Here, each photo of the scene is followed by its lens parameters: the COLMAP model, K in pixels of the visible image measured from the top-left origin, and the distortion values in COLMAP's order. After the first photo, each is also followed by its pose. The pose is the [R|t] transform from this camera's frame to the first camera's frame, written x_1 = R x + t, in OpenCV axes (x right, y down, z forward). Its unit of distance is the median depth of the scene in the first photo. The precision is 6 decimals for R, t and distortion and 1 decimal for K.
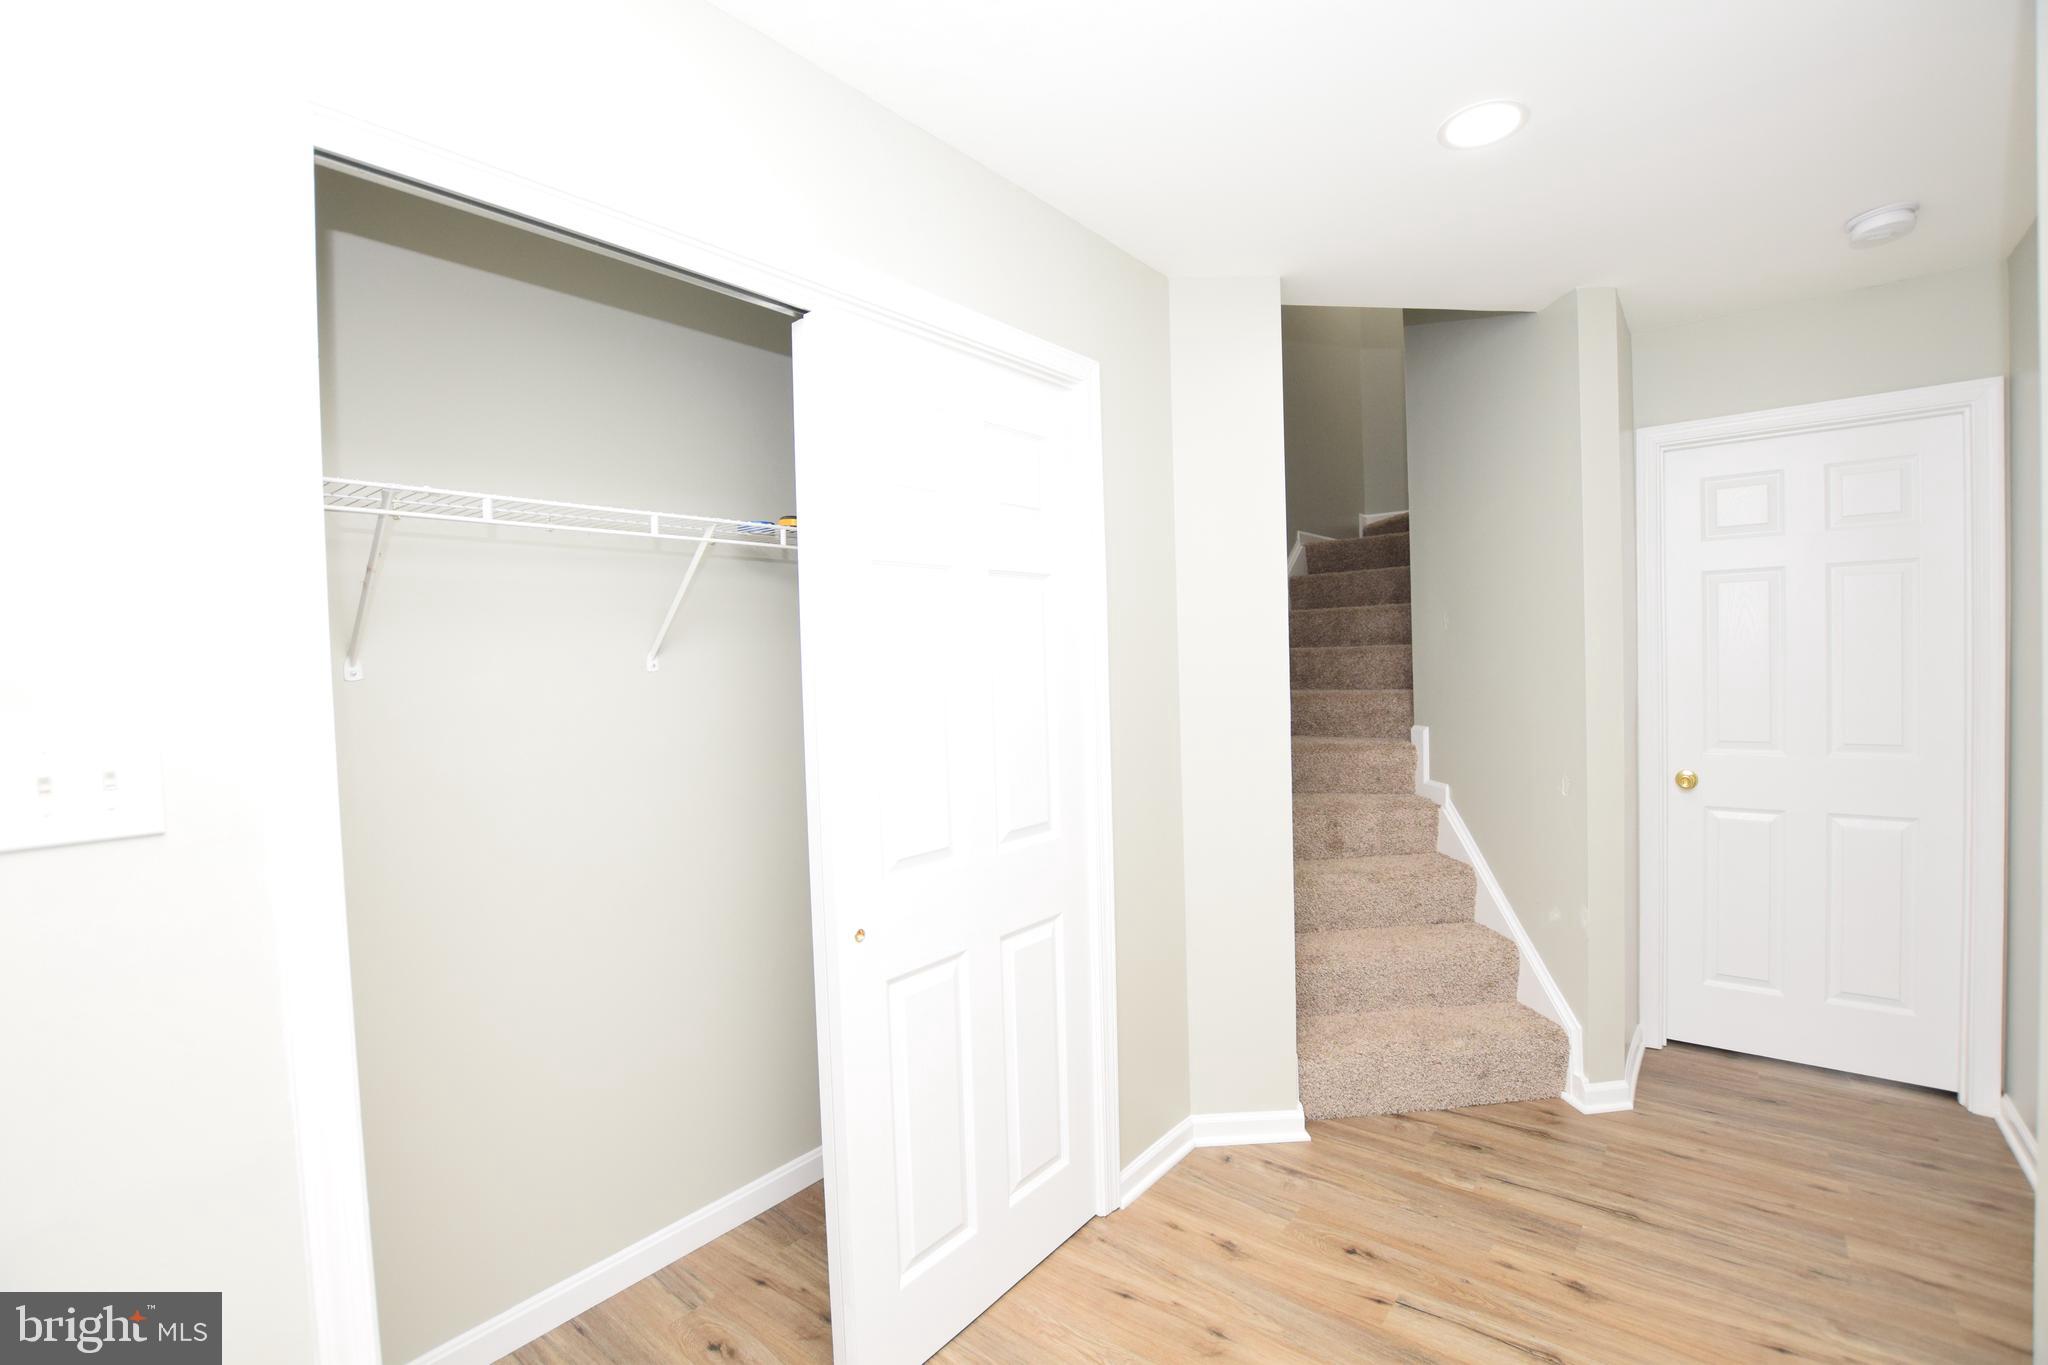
lens RADIAL K [[903.3, 0, 1031.1], [0, 903.3, 686.5], [0, 0, 1]] dist [-0.041370, 0.007056]
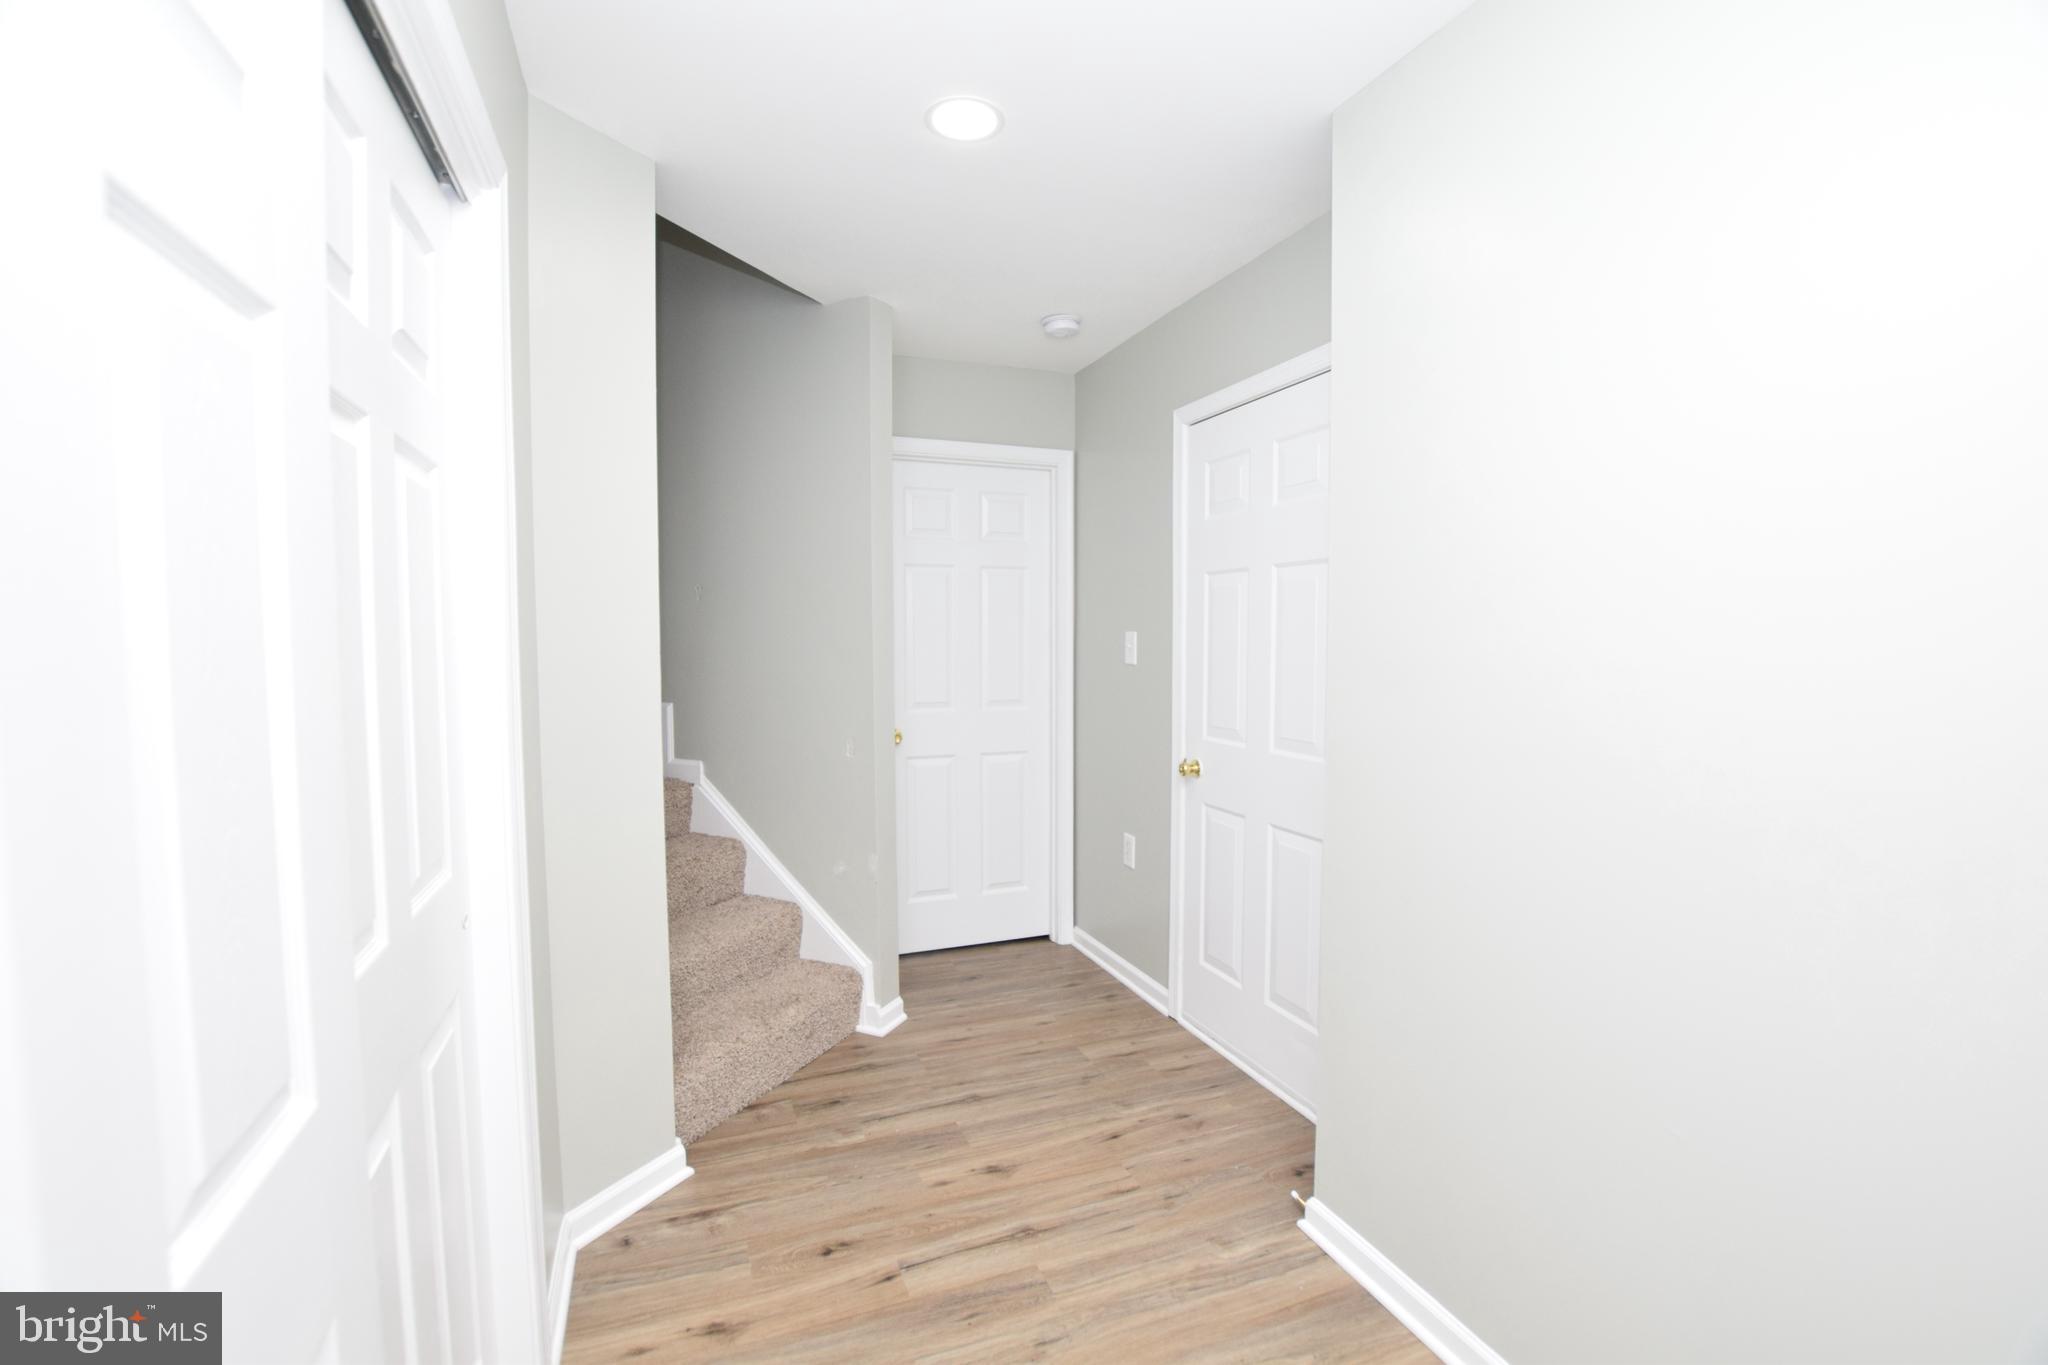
lens RADIAL K [[903.3, 0, 1031.1], [0, 903.3, 686.5], [0, 0, 1]] dist [-0.041370, 0.007056]
pose [[0.485241, -0.022255, 0.874097, -0.311766], [0.010385, 0.999752, 0.019690, 0.019469], [-0.874319, -0.000477, 0.485352, 0.320846]]
